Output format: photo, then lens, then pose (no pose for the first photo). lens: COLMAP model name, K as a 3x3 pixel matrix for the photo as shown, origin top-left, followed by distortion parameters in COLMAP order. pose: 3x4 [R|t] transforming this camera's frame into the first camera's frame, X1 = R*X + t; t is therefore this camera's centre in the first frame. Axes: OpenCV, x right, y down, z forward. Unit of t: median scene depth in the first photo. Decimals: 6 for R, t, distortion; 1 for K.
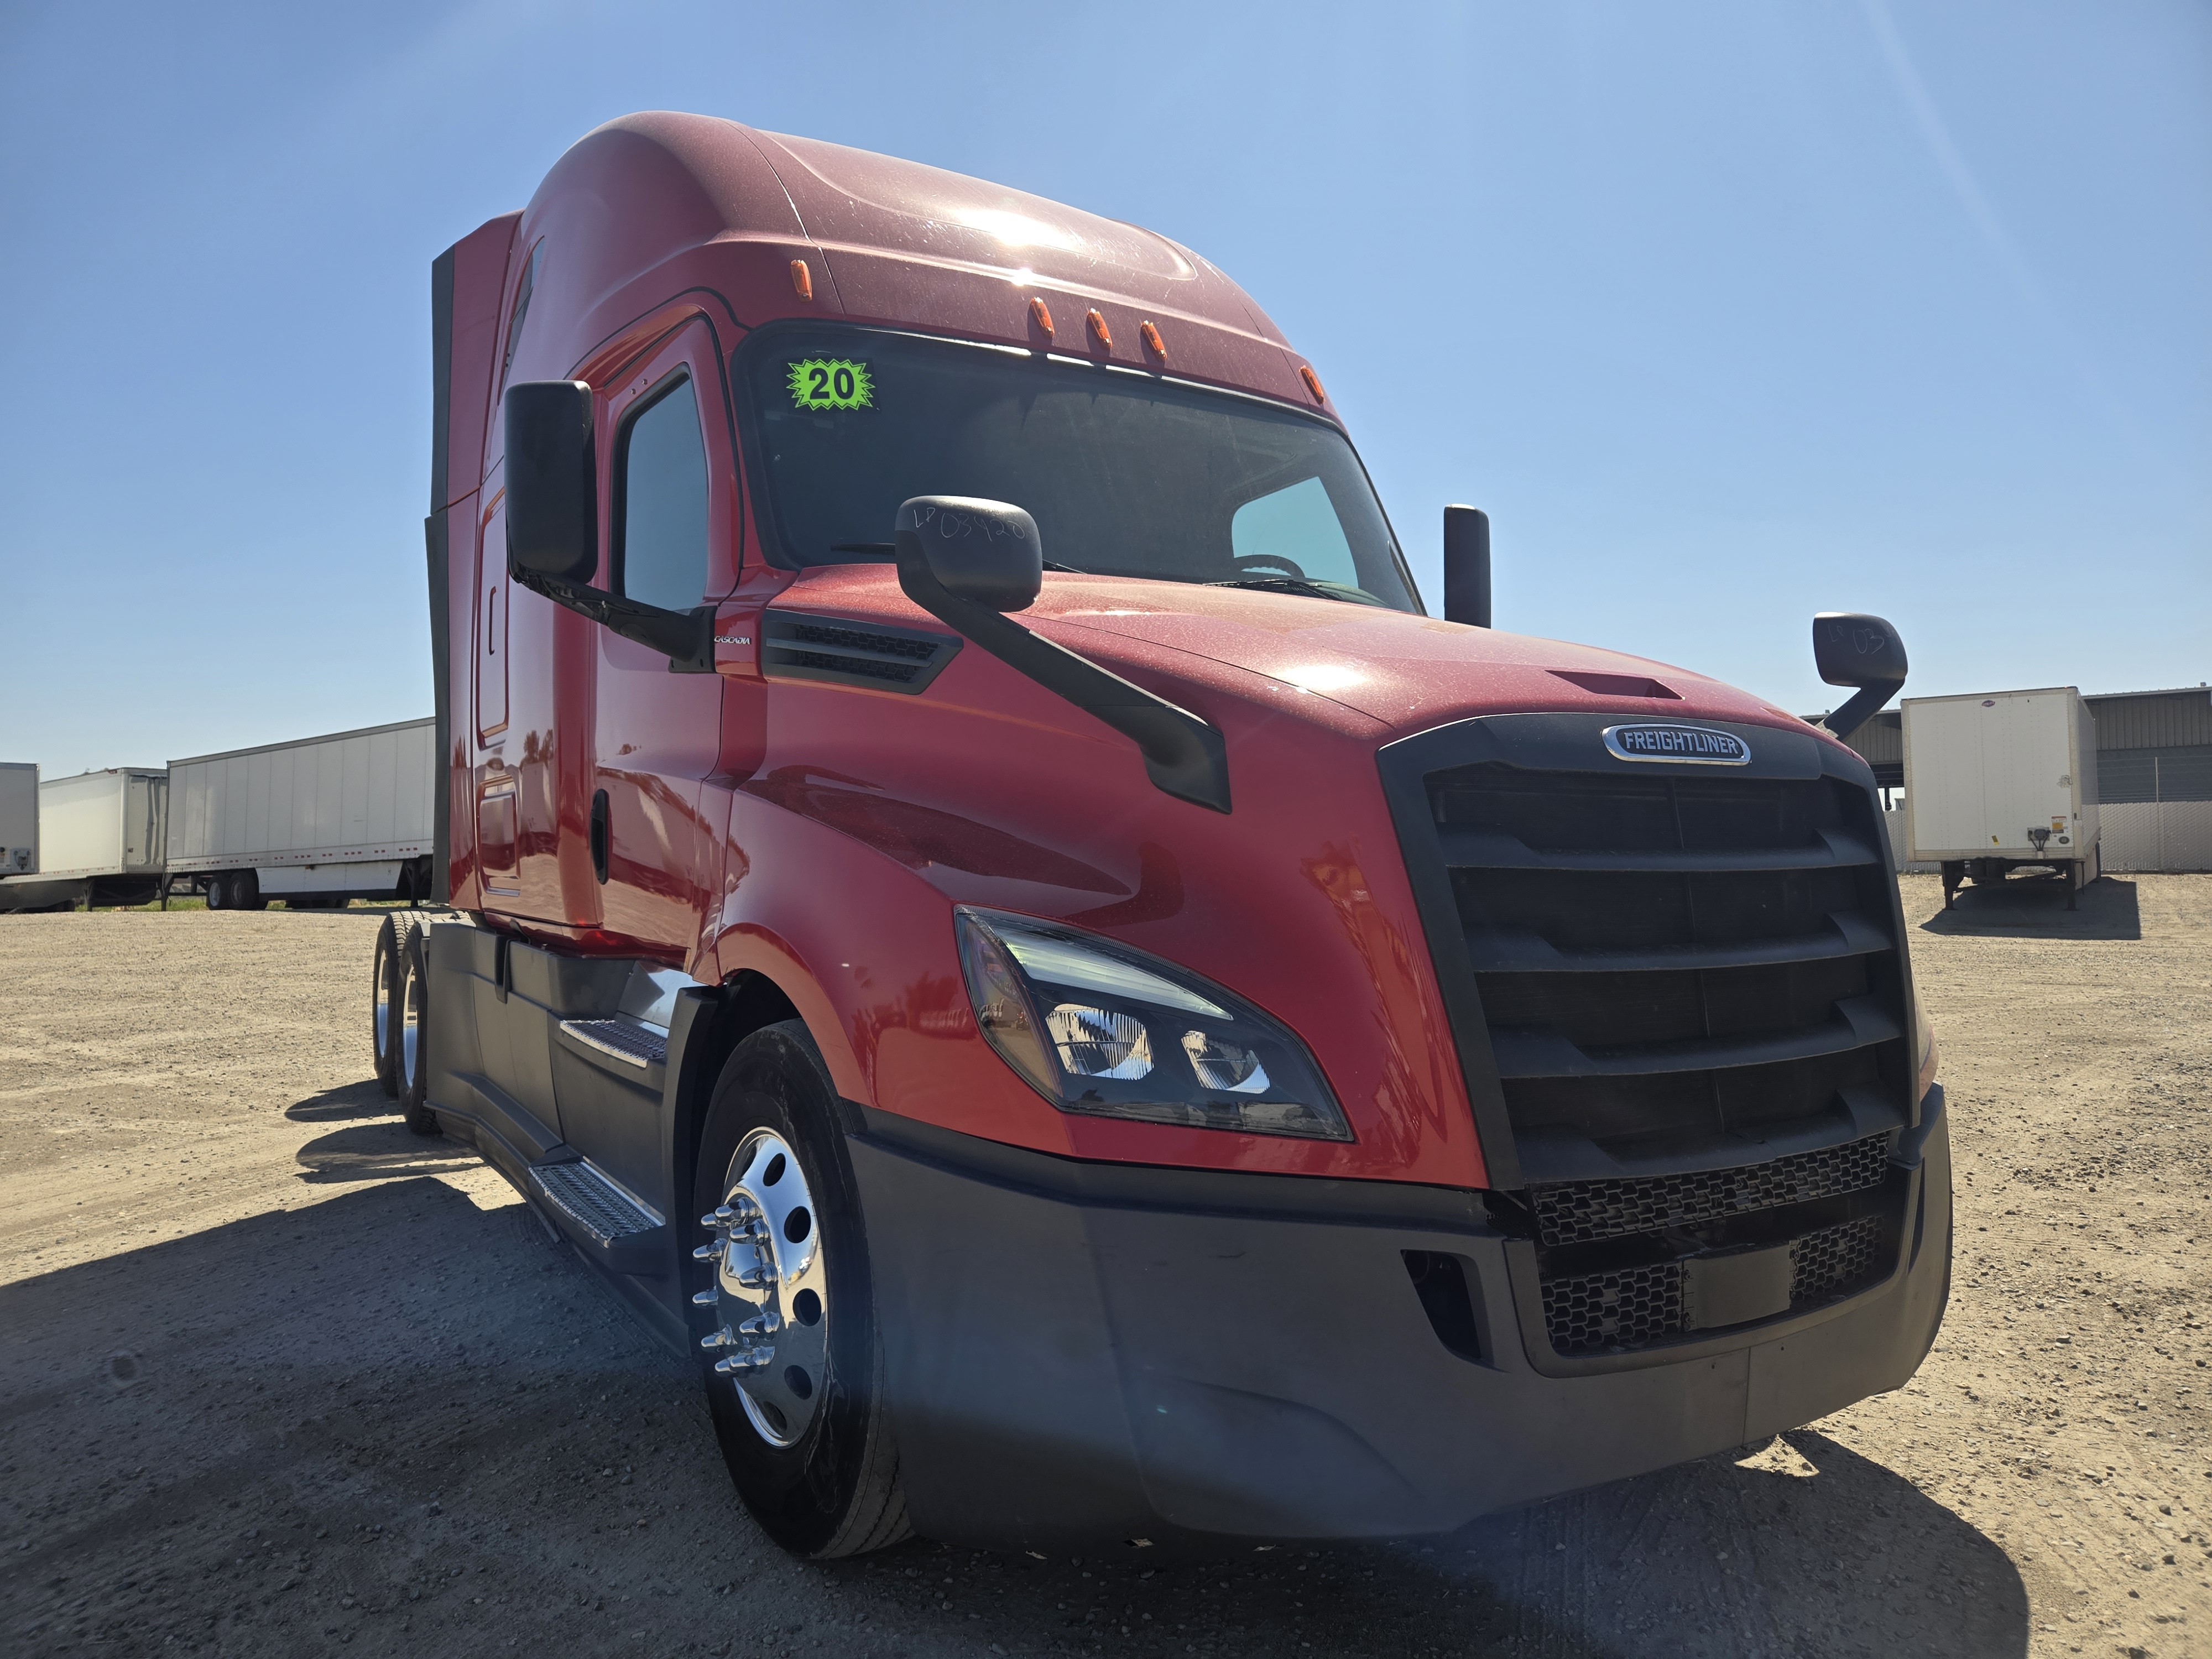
lens RADIAL K [[1459.5, 0, 1071.1], [0, 1459.5, 816.0], [0, 0, 1]] dist [0.047932, -0.017206]
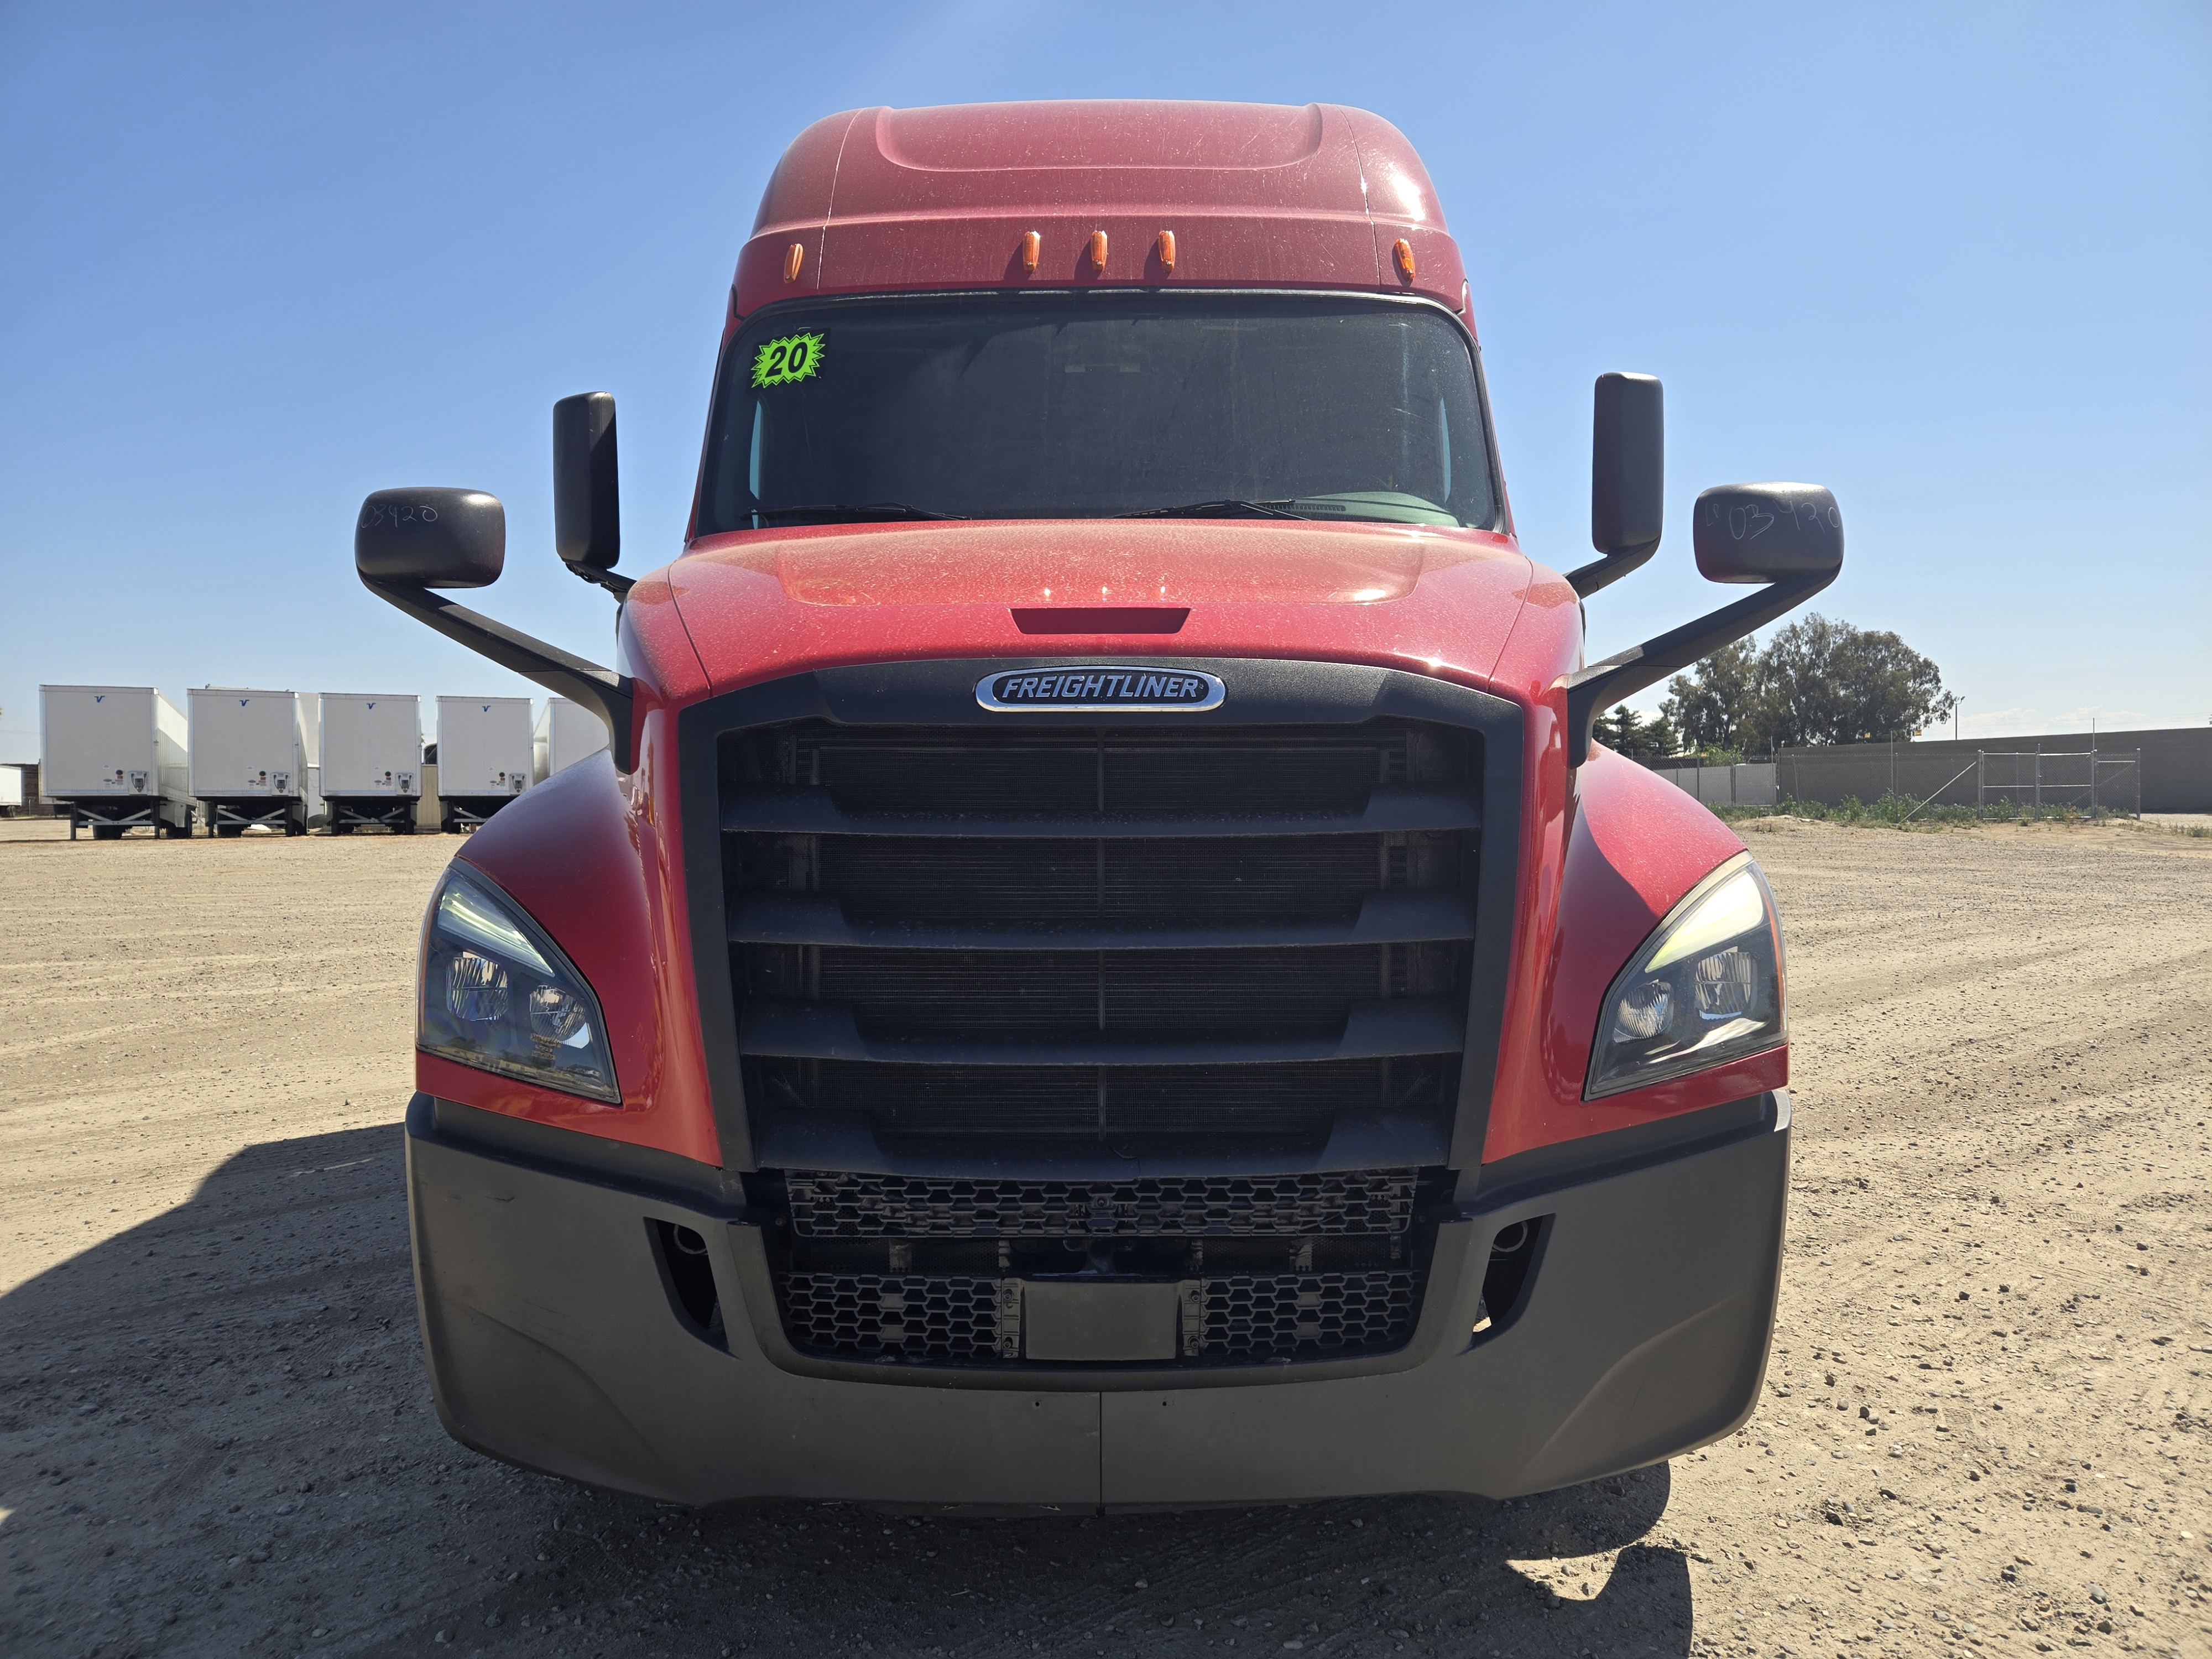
lens RADIAL K [[1459.5, 0, 1107.0], [0, 1459.5, 814.1], [0, 0, 1]] dist [0.047932, -0.017206]
pose [[0.863760, 0.012623, -0.503746, 0.584805], [0.011606, 0.998923, 0.044931, -0.010166], [0.503770, -0.044657, 0.862683, 0.183623]]
